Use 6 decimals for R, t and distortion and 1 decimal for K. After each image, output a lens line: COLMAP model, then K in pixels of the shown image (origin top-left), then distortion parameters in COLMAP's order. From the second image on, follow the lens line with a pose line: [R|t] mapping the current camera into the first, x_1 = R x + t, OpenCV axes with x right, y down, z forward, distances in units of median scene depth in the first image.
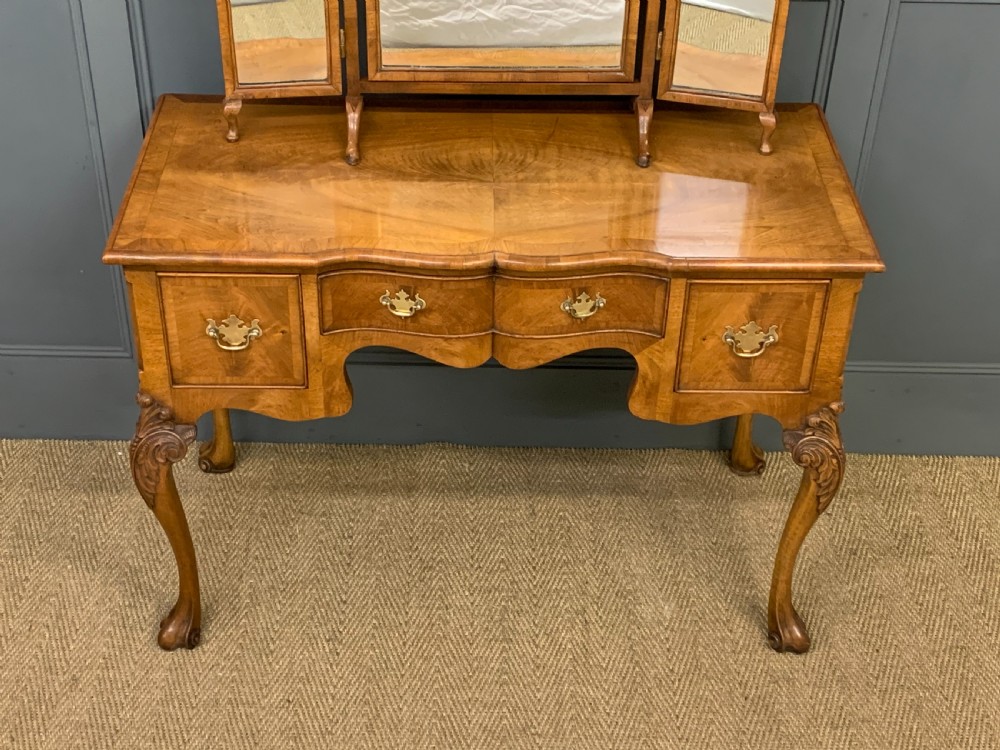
lens RADIAL K [[1506.1, 0, 480.0], [0, 1506.1, 371.3], [0, 0, 1]] dist [0.105220, 0.000000]
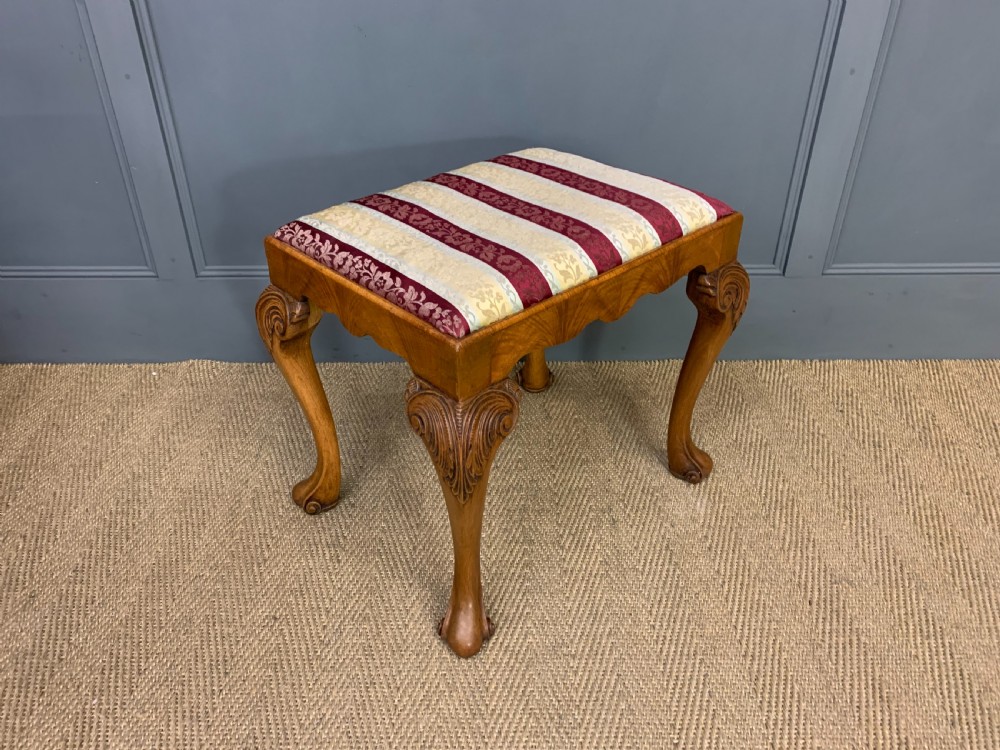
lens RADIAL K [[764.6, 0, 491.7], [0, 764.6, 361.7], [0, 0, 1]] dist [0.012257, 0.003487]
pose [[0.999720, -0.022852, -0.006184, 0.001296], [0.022338, 0.997056, -0.073345, 0.109930], [0.007842, 0.073187, 0.997287, 0.569534]]
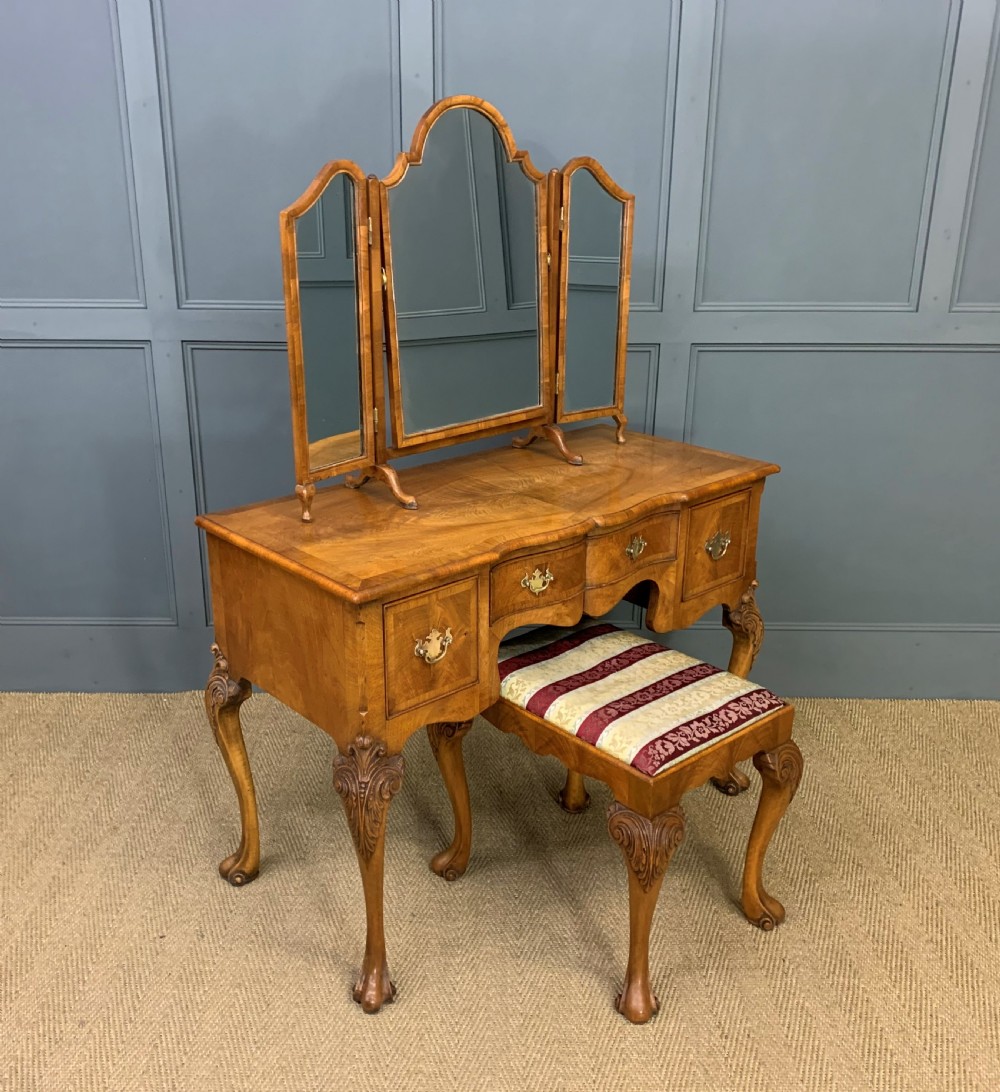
lens RADIAL K [[1104.5, 0, 458.7], [0, 1104.5, 538.4], [0, 0, 1]] dist [0.036341, 0.000000]
pose [[0.999833, -0.013922, -0.011796, 0.051233], [0.010035, 0.959416, -0.281816, 0.242123], [0.015241, 0.281650, 0.959396, -0.000448]]
